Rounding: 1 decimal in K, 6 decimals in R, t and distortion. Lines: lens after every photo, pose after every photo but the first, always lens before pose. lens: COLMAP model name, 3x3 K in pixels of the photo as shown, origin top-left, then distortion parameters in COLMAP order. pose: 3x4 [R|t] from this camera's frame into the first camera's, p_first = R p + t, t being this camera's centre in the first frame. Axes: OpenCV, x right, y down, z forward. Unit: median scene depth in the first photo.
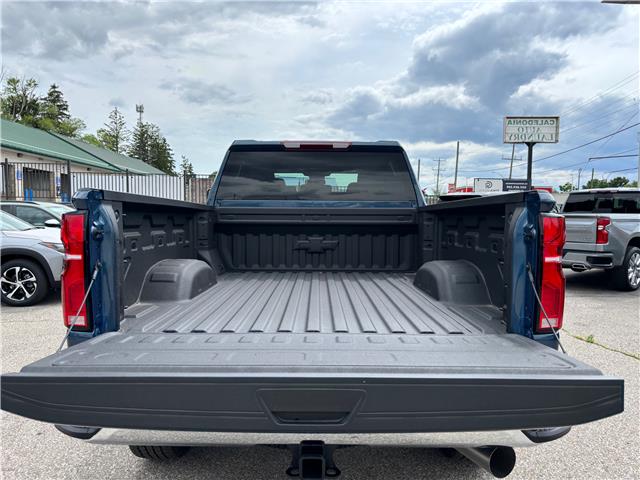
lens RADIAL K [[485.9, 0, 317.9], [0, 485.9, 238.3], [0, 0, 1]] dist [0.044137, -0.046079]
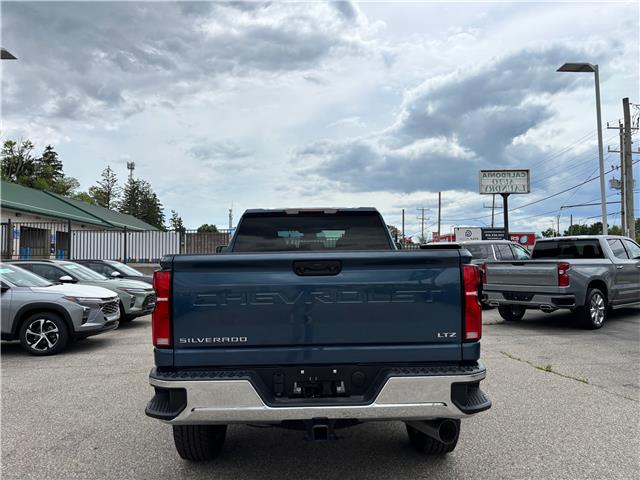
lens RADIAL K [[485.9, 0, 313.4], [0, 485.9, 233.7], [0, 0, 1]] dist [0.044137, -0.046079]
pose [[0.999623, -0.021815, 0.016648, -0.003589], [0.023544, 0.993440, -0.111908, 0.001342], [-0.014098, 0.112258, 0.993579, -0.045498]]
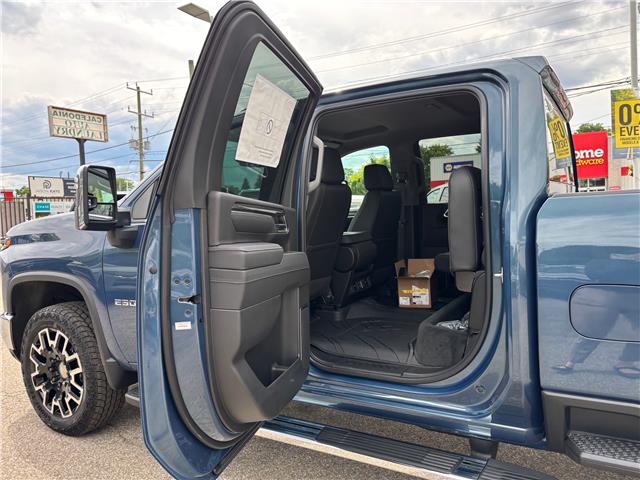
lens RADIAL K [[485.9, 0, 312.5], [0, 485.9, 233.2], [0, 0, 1]] dist [0.044137, -0.046079]
pose [[0.513008, -0.069229, 0.855588, -0.131801], [0.086757, 0.995820, 0.028556, -0.011271], [-0.853988, 0.059579, 0.516870, 0.178041]]
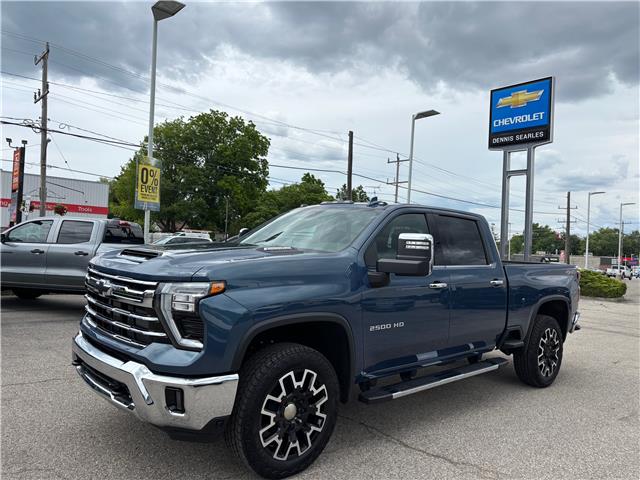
lens RADIAL K [[485.9, 0, 320.5], [0, 485.9, 234.1], [0, 0, 1]] dist [0.044137, -0.046079]
pose [[-0.688070, -0.031315, 0.724969, -0.160427], [-0.026572, 0.999486, 0.017954, -0.030231], [-0.725158, -0.006911, -0.688548, 0.427577]]
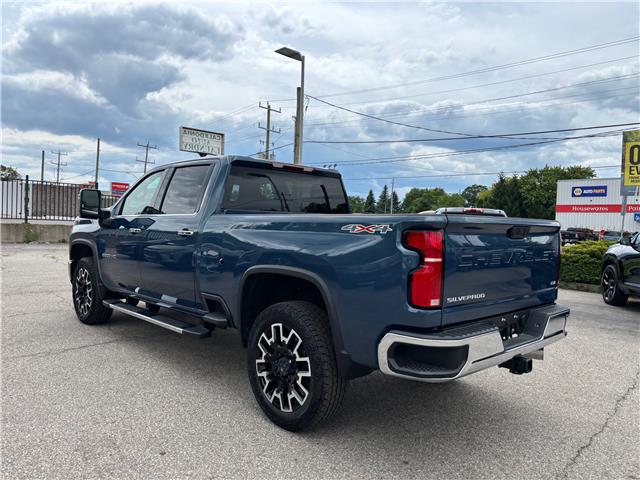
lens RADIAL K [[485.9, 0, 318.0], [0, 485.9, 240.4], [0, 0, 1]] dist [0.044137, -0.046079]
pose [[0.720593, -0.008963, 0.693300, -0.148692], [0.006123, 0.999960, 0.006563, -0.002717], [-0.693331, -0.000484, 0.720619, 0.015865]]
